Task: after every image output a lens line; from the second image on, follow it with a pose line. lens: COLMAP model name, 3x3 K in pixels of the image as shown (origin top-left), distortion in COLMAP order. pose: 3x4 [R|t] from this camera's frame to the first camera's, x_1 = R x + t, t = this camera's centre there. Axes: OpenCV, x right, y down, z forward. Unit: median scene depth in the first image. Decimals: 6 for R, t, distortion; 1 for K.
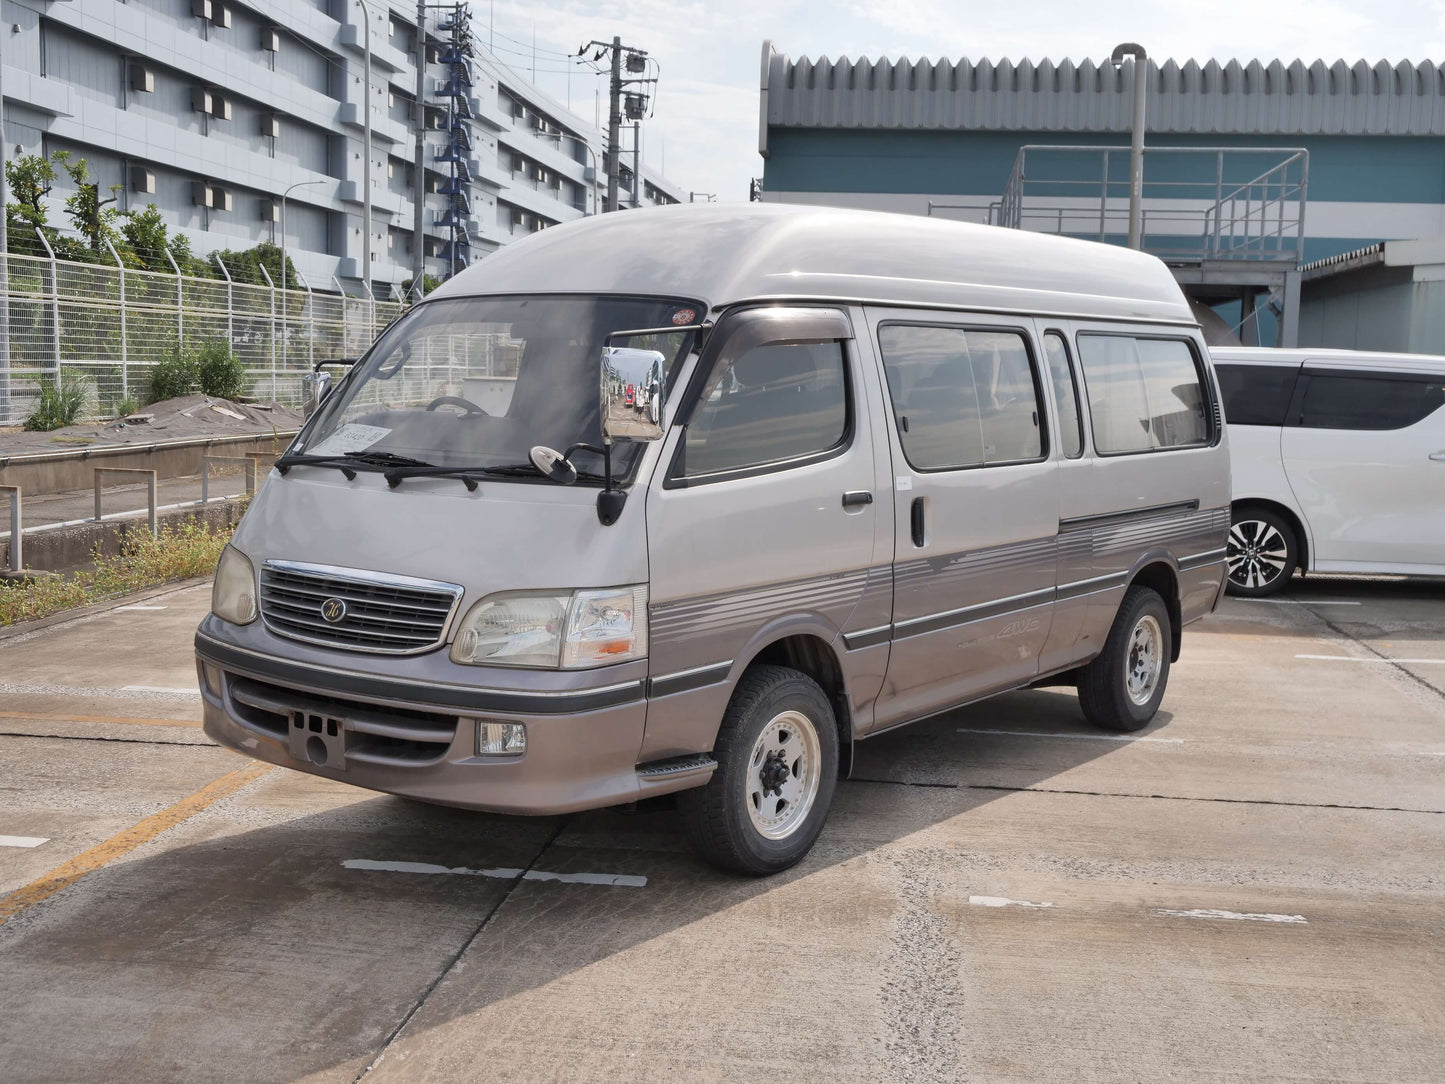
lens RADIAL K [[1639.7, 0, 707.5], [0, 1639.7, 537.7], [0, 0, 1]] dist [0.004496, 0.000000]
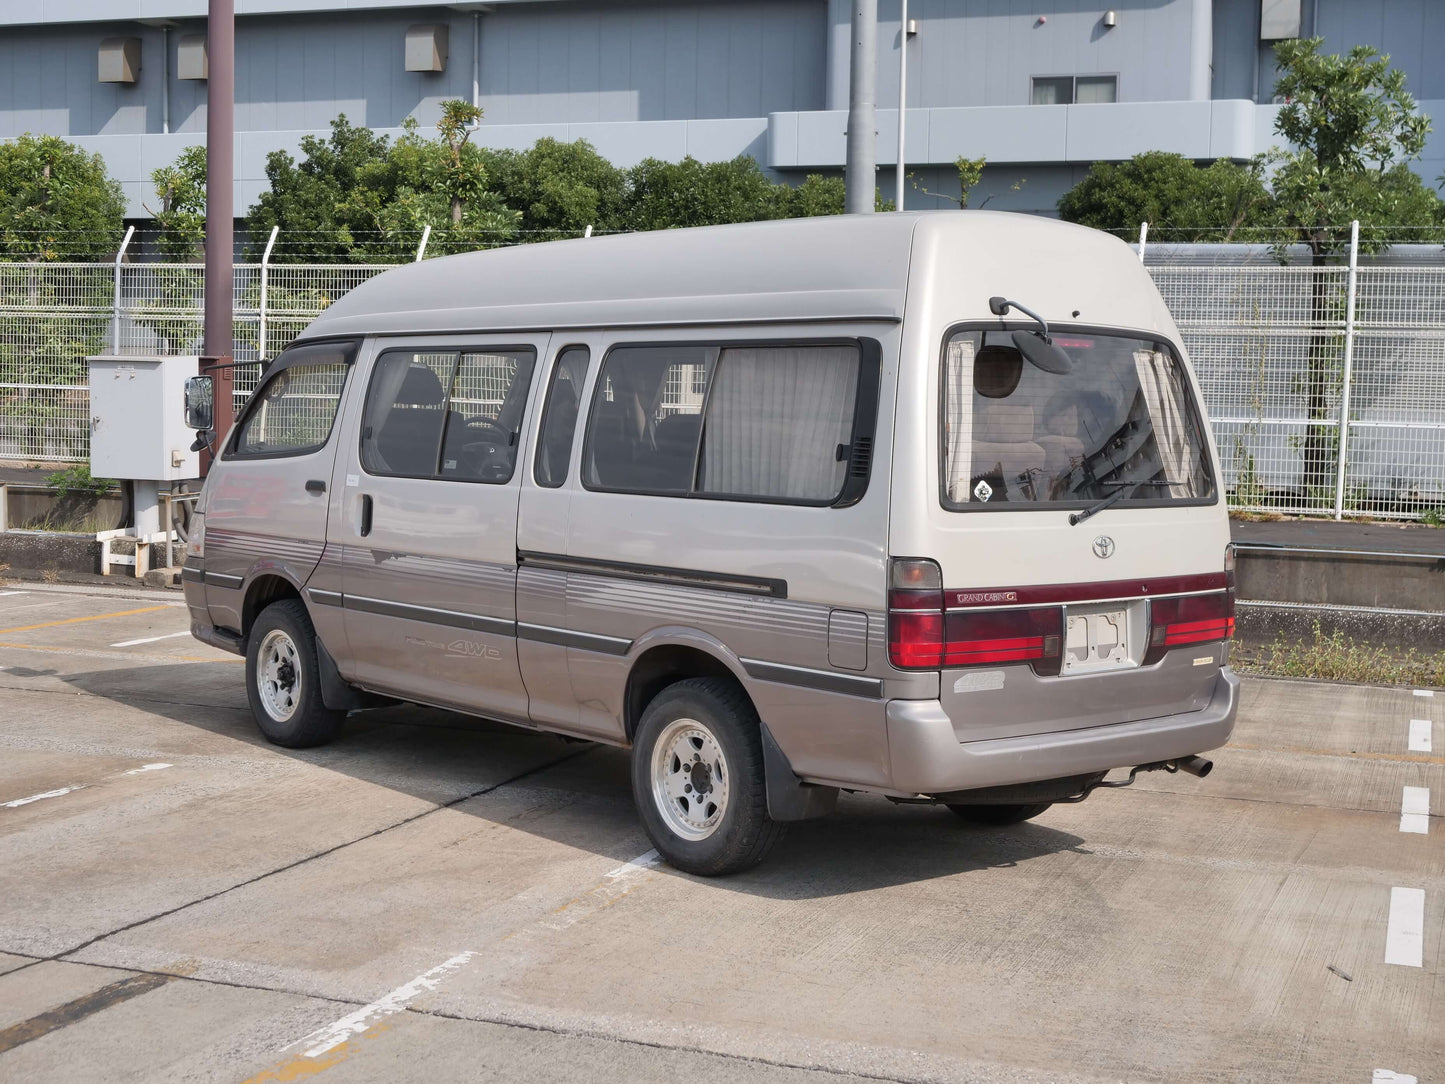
lens RADIAL K [[1981.8, 0, 757.2], [0, 1981.8, 551.1], [0, 0, 1]] dist [0.008075, 0.000000]
pose [[-0.194498, 0.048278, -0.979714, 1.609140], [-0.130700, 0.988607, 0.074664, -0.139362], [0.972156, 0.142570, -0.185972, 1.681569]]
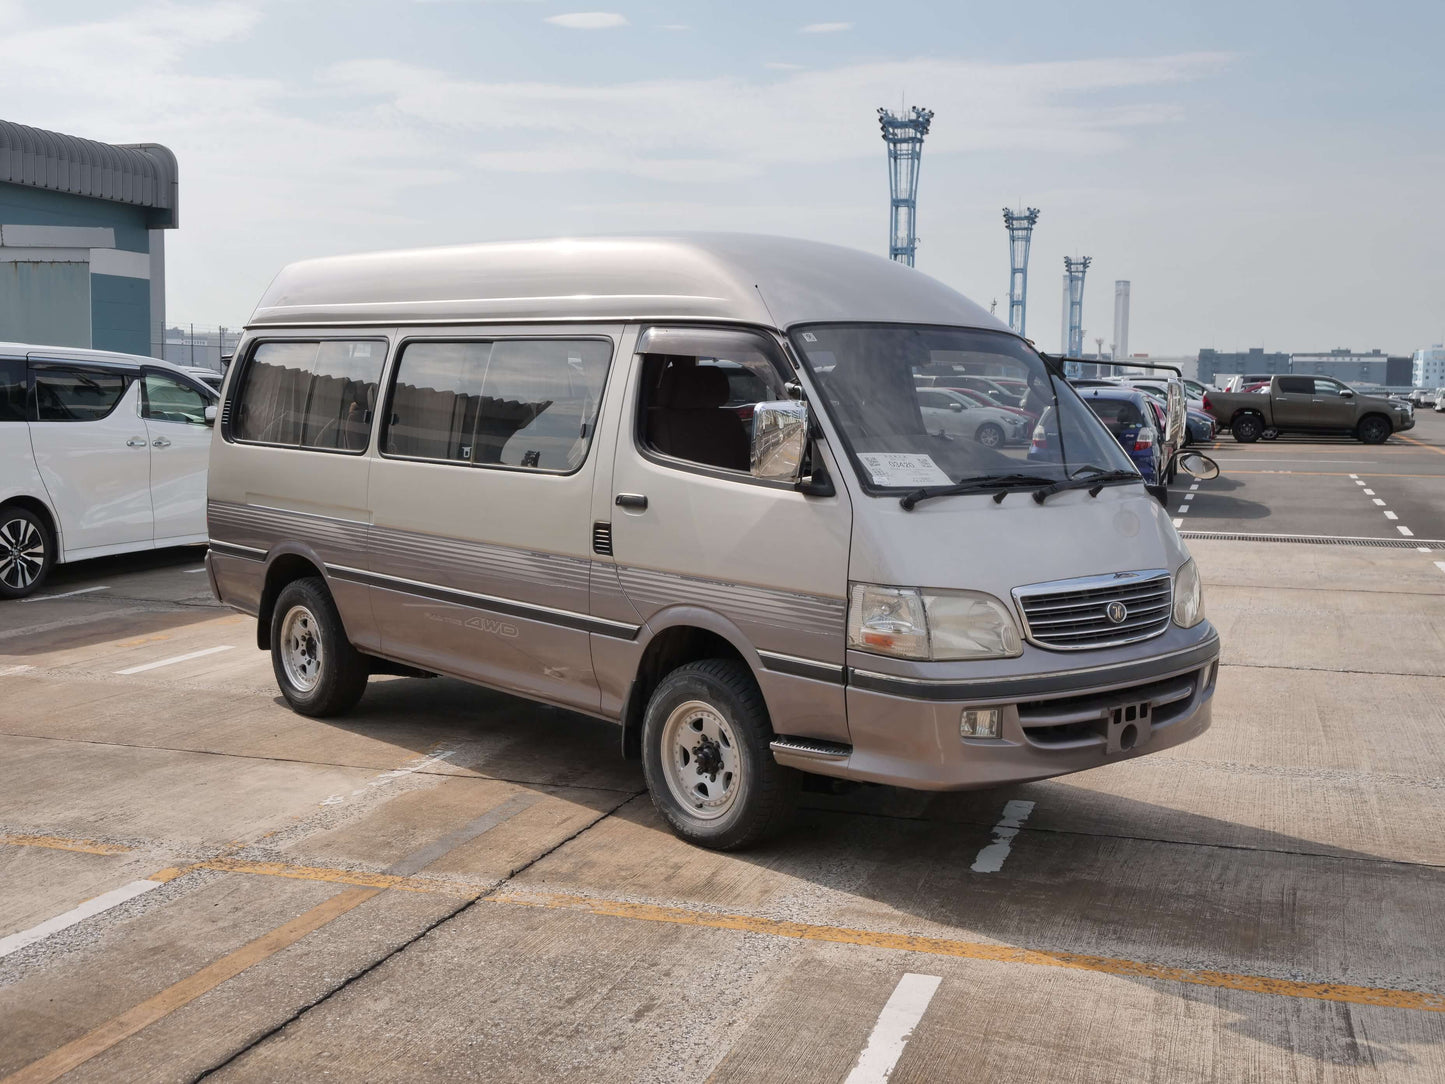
lens RADIAL K [[1639.7, 0, 718.0], [0, 1639.7, 535.9], [0, 0, 1]] dist [0.004496, 0.000000]
pose [[0.183963, -0.111769, 0.976558, -1.240520], [0.092357, 0.991084, 0.096034, -0.127965], [-0.978585, 0.072526, 0.192645, 0.945097]]
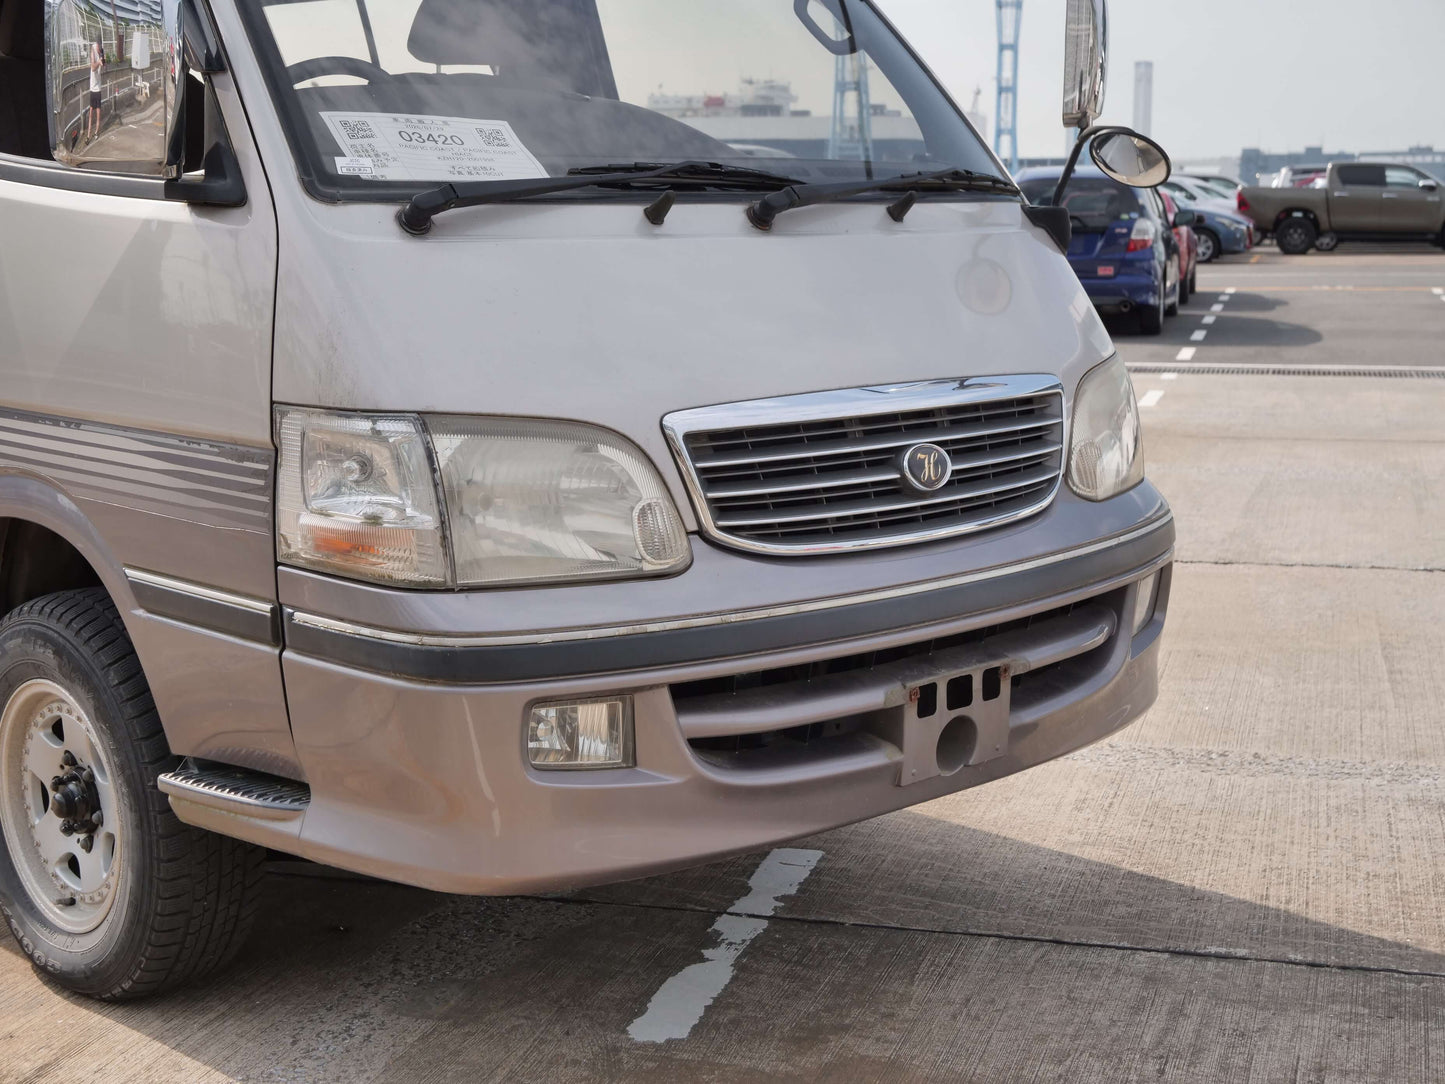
lens RADIAL K [[2084.5, 0, 717.1], [0, 2084.5, 540.0], [0, 0, 1]] dist [0.011793, 0.000000]
pose [[0.143528, -0.180069, 0.973126, -0.778990], [0.107632, 0.980315, 0.165525, -0.042202], [-0.983776, 0.080982, 0.160084, 0.868847]]
